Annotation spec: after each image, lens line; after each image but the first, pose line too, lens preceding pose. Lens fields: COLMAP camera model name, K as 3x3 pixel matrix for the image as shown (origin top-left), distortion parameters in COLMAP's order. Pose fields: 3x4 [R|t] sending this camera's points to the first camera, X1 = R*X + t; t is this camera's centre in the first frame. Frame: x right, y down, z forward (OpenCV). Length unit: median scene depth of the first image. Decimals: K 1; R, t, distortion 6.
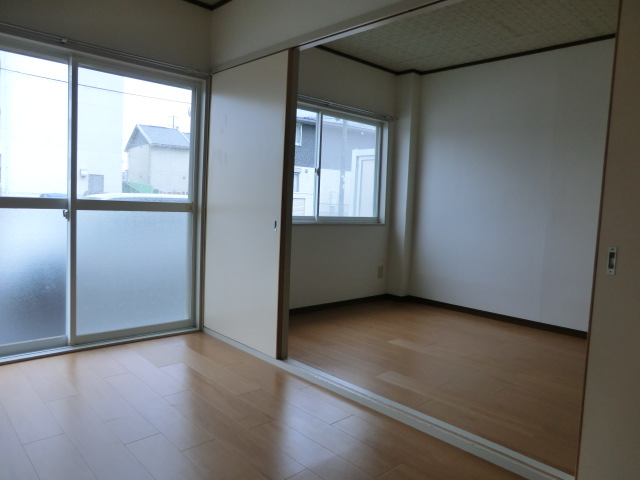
lens RADIAL K [[474.0, 0, 317.6], [0, 474.0, 239.6], [0, 0, 1]] dist [-0.061311, 0.056049]
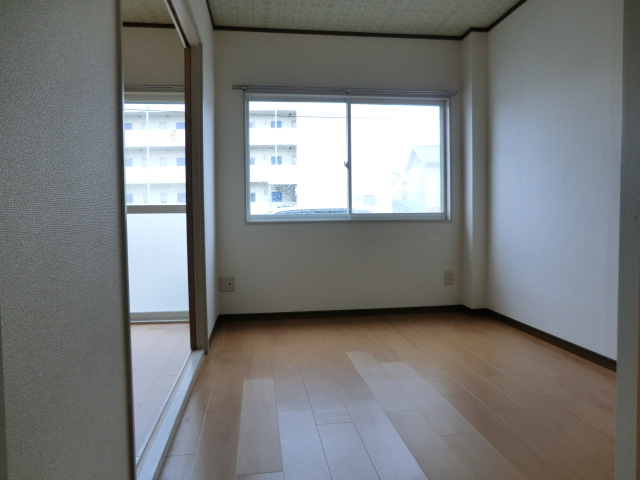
lens RADIAL K [[474.0, 0, 324.0], [0, 474.0, 238.7], [0, 0, 1]] dist [-0.061311, 0.056049]
pose [[0.814471, -0.022167, -0.579780, 0.596992], [-0.000529, 0.999241, -0.038948, 0.044010], [0.580204, 0.032029, 0.813841, 0.266295]]
